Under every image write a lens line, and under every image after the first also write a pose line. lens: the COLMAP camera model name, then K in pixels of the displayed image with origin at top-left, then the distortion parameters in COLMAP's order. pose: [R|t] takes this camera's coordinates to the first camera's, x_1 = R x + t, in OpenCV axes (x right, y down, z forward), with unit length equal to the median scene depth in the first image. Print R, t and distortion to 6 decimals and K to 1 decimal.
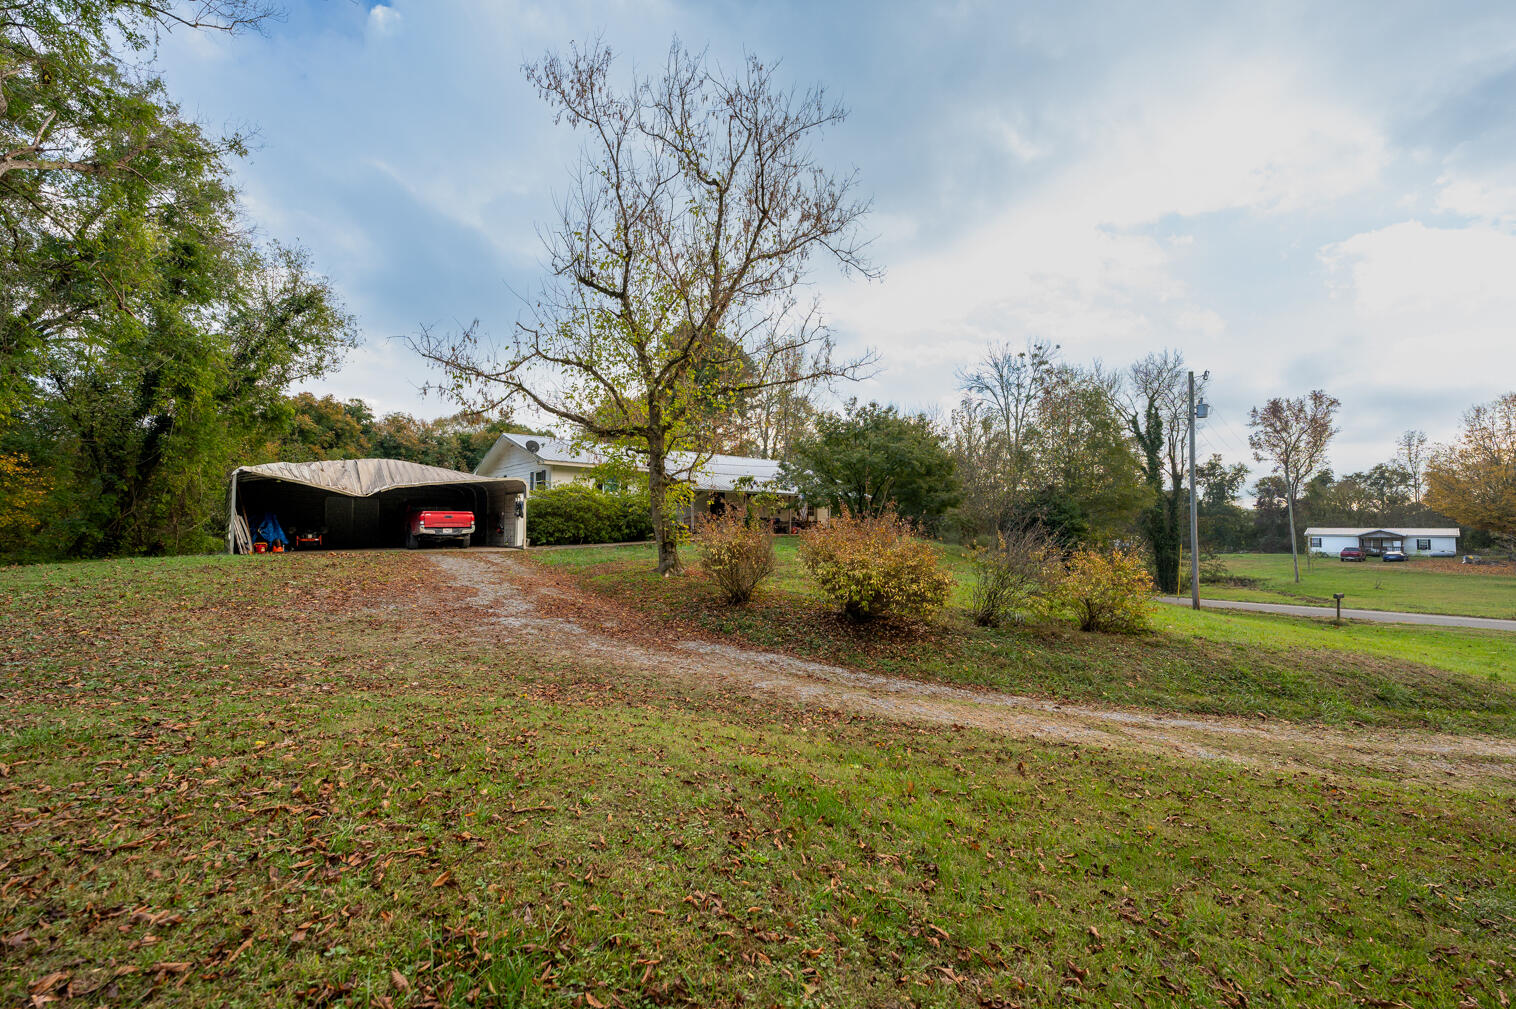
lens RADIAL K [[626.6, 0, 760.5], [0, 626.6, 494.5], [0, 0, 1]] dist [-0.003221, 0.001432]
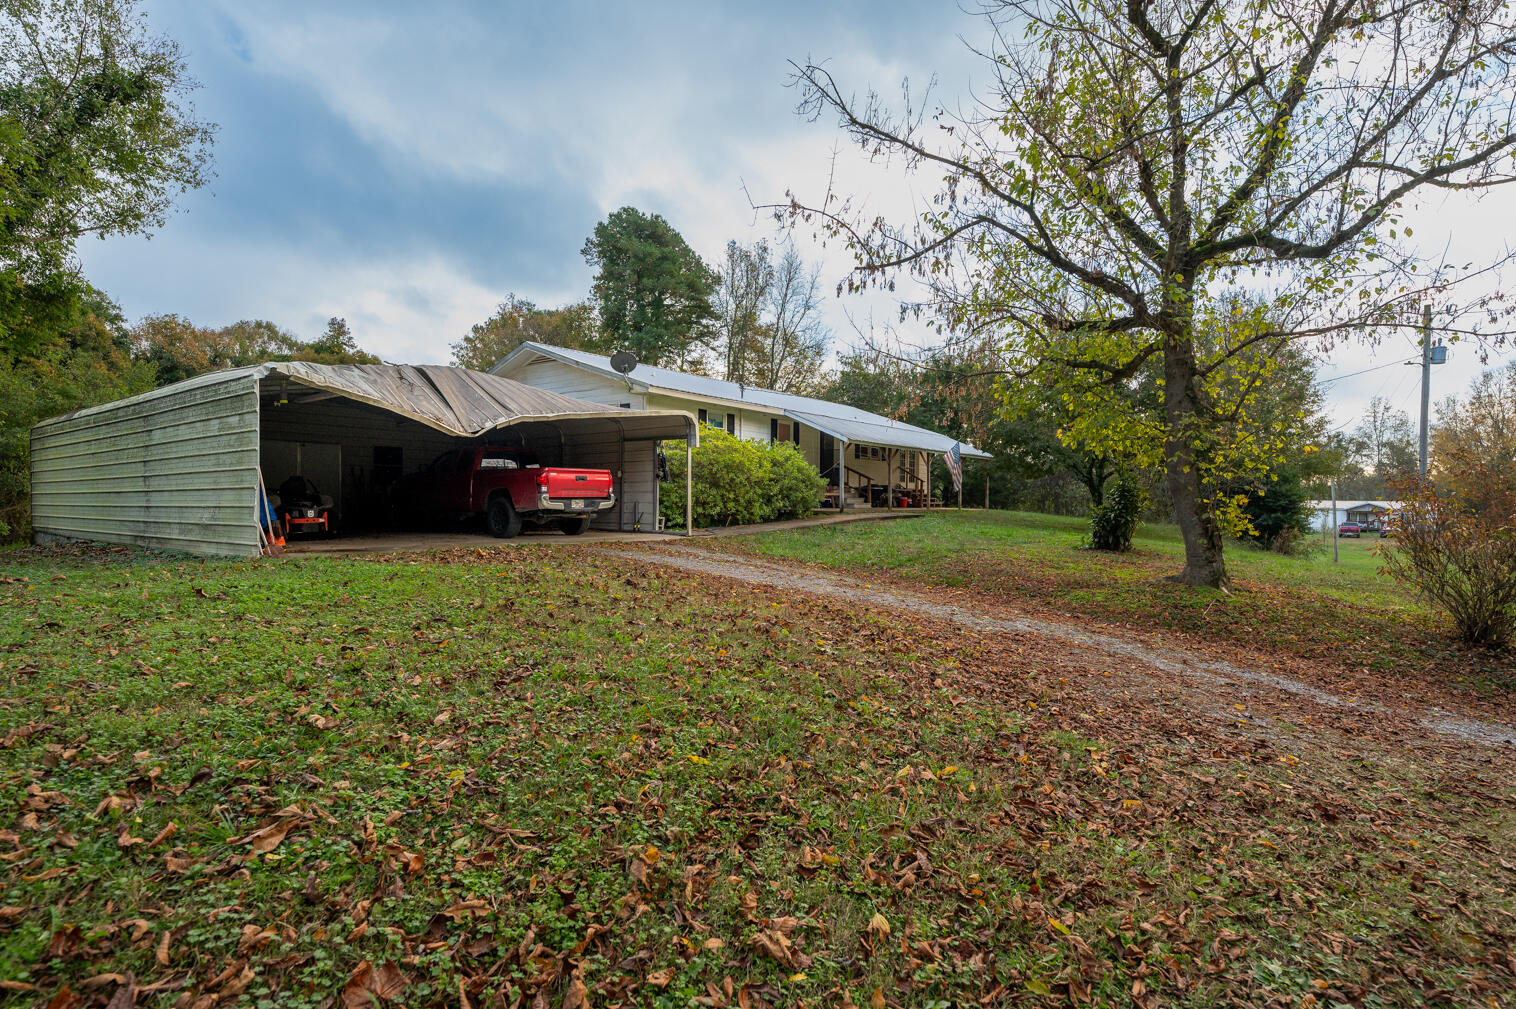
lens RADIAL K [[785.8, 0, 785.8], [0, 785.8, 493.8], [0, 0, 1]] dist [-0.003891, 0.000463]
pose [[0.977007, 0.004743, 0.213156, -0.386385], [-0.014725, 0.998866, 0.045270, 0.012509], [-0.212700, -0.047368, 0.975969, 0.236648]]
